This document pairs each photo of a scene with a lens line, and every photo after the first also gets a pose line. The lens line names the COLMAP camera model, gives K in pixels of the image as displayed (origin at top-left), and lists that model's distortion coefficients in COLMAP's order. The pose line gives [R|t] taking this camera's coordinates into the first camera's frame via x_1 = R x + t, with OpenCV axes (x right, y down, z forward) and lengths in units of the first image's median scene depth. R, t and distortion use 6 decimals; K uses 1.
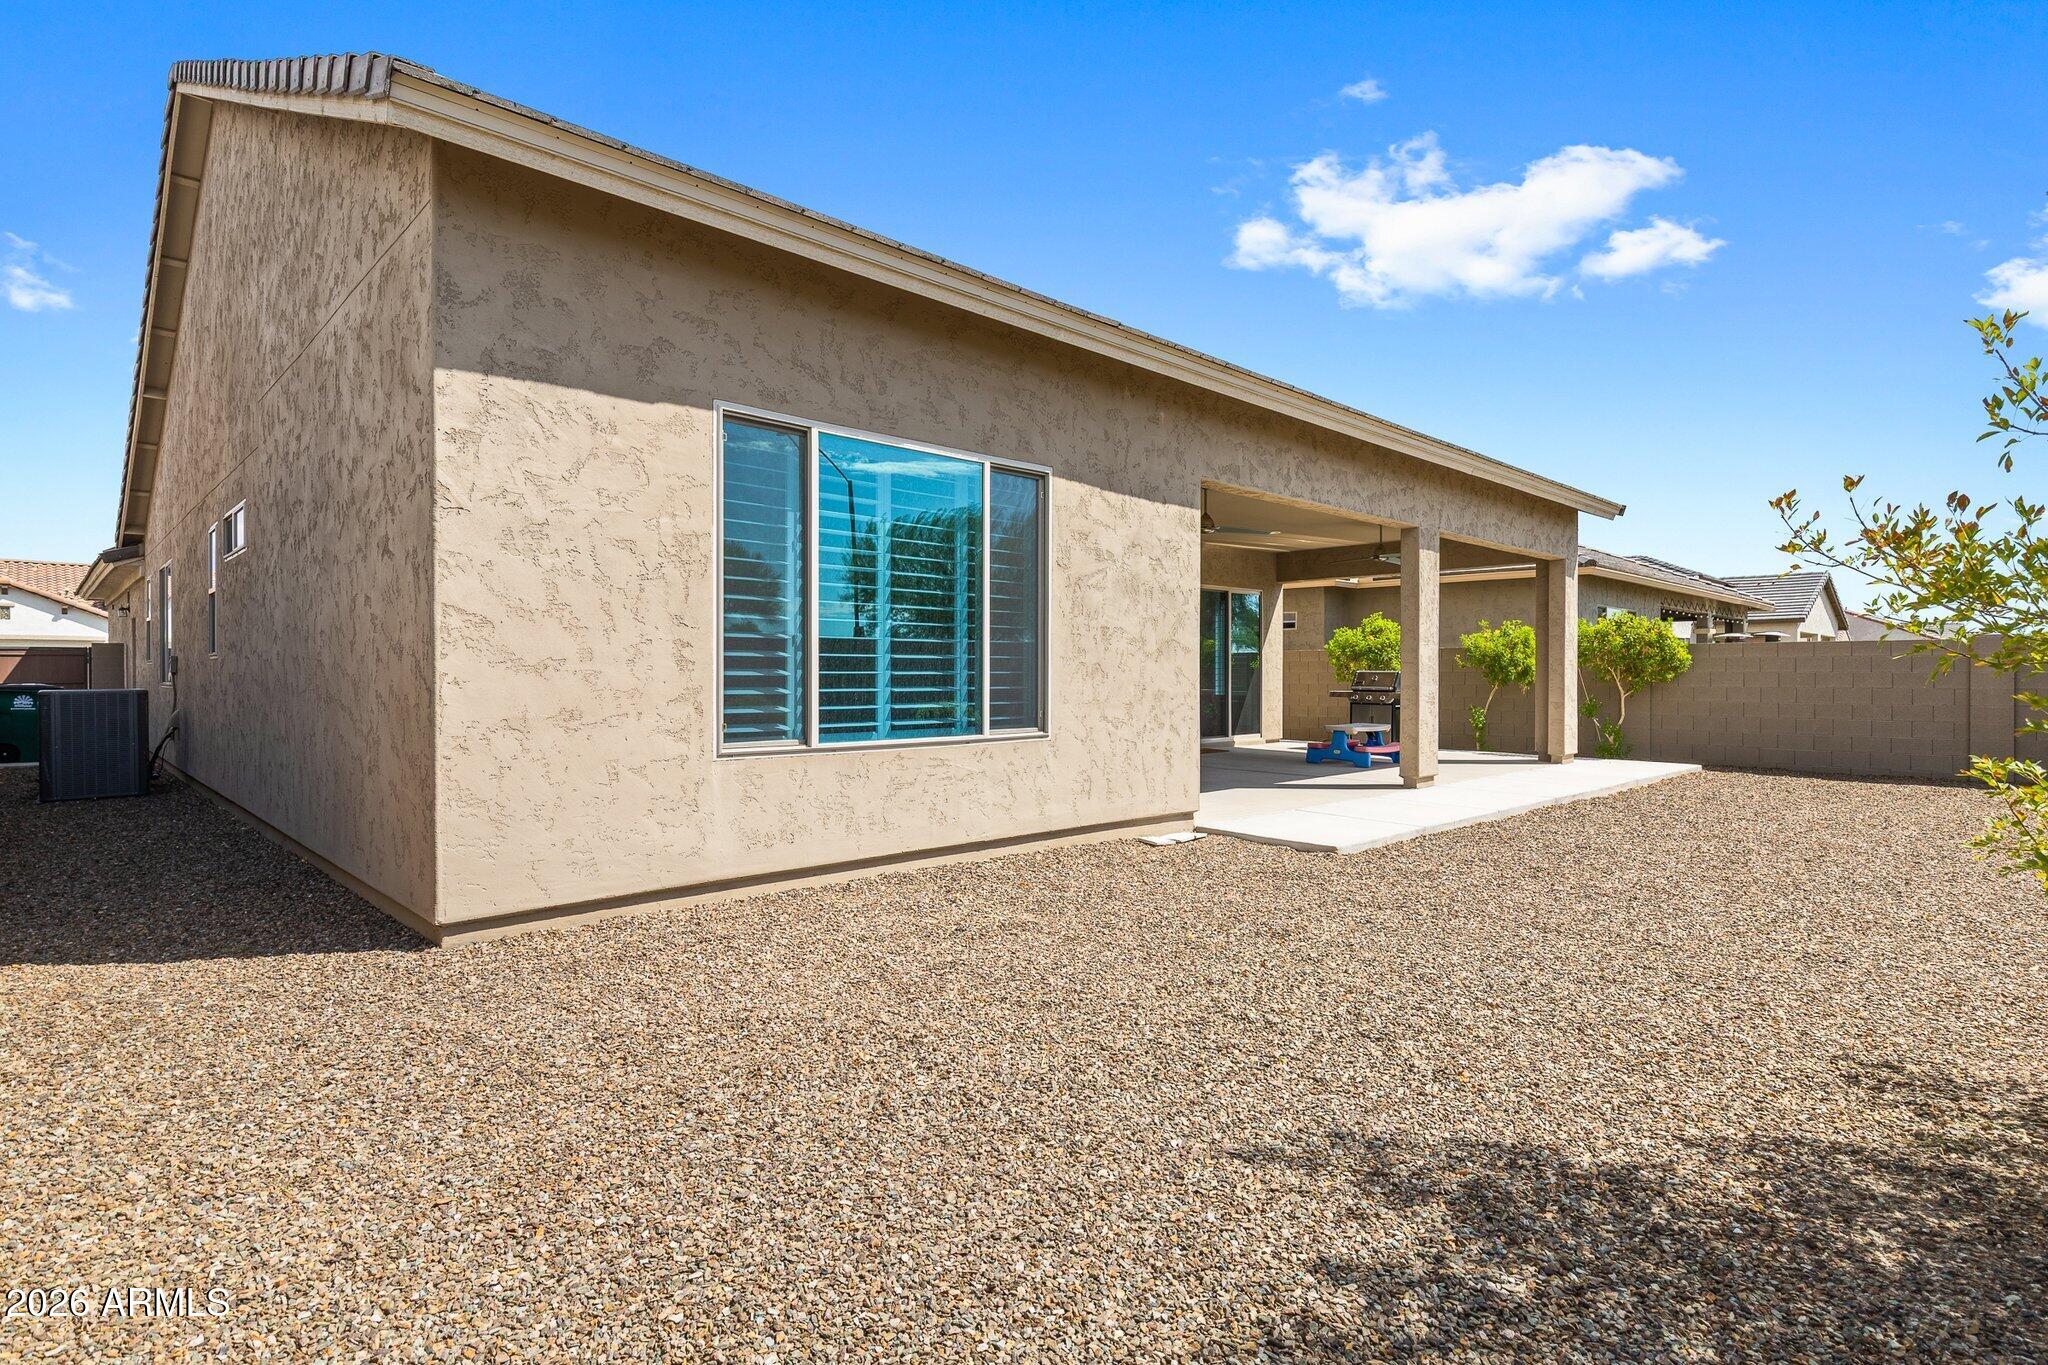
lens RADIAL K [[1003.7, 0, 1022.9], [0, 1003.7, 678.0], [0, 0, 1]] dist [-0.001666, -0.000602]
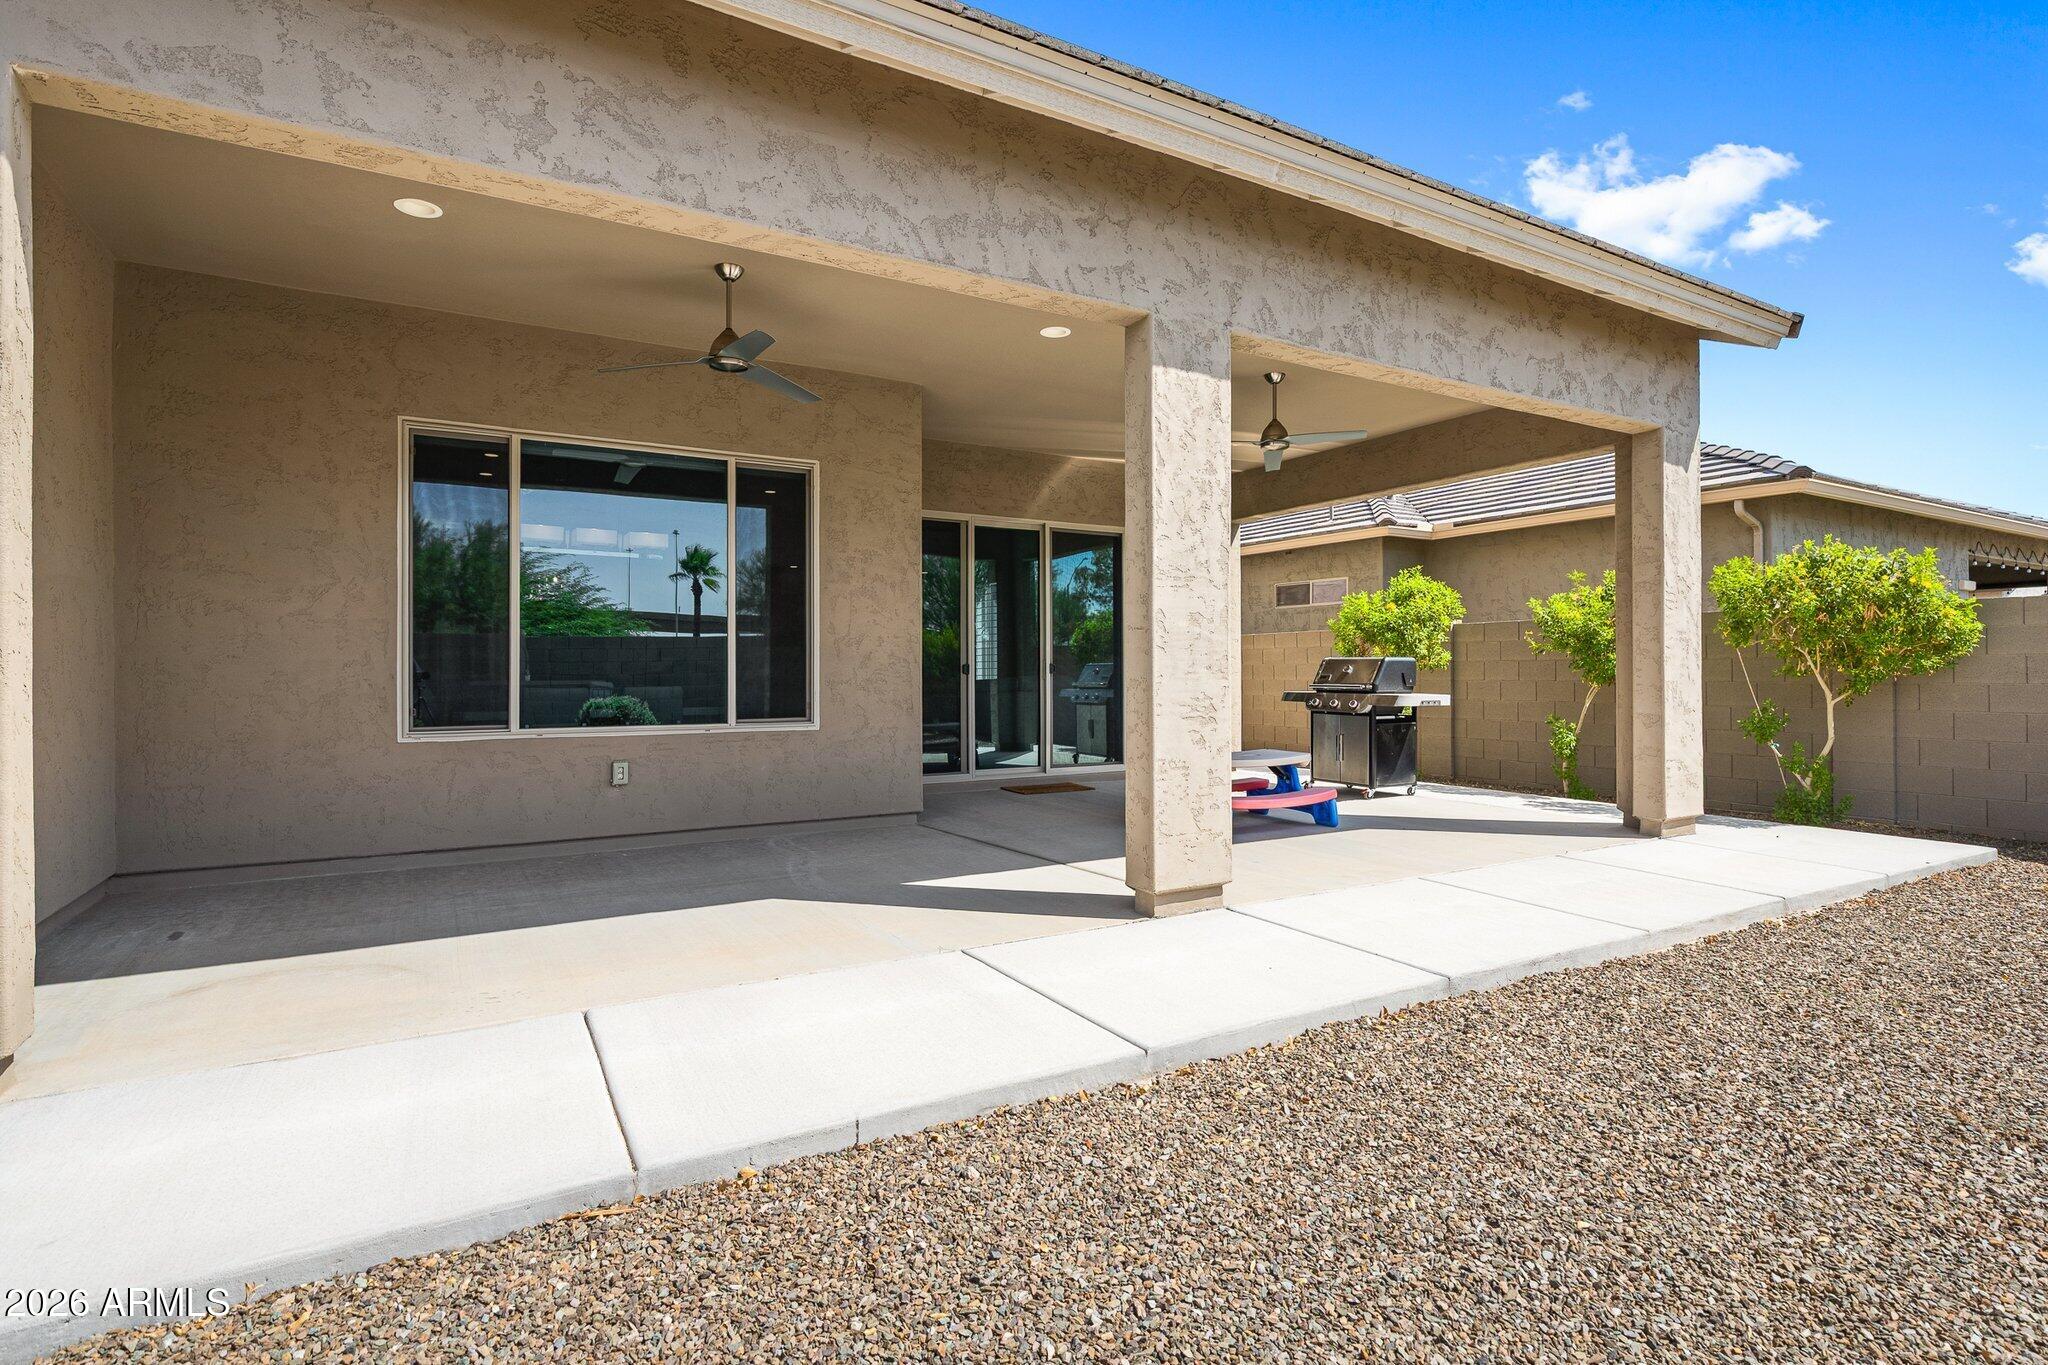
lens RADIAL K [[1003.7, 0, 1028.4], [0, 1003.7, 681.1], [0, 0, 1]] dist [-0.001666, -0.000602]
pose [[0.973664, -0.000907, -0.227986, 0.330179], [0.001254, 0.999998, 0.001376, 0.006142], [0.227984, -0.001626, 0.973663, 0.418764]]
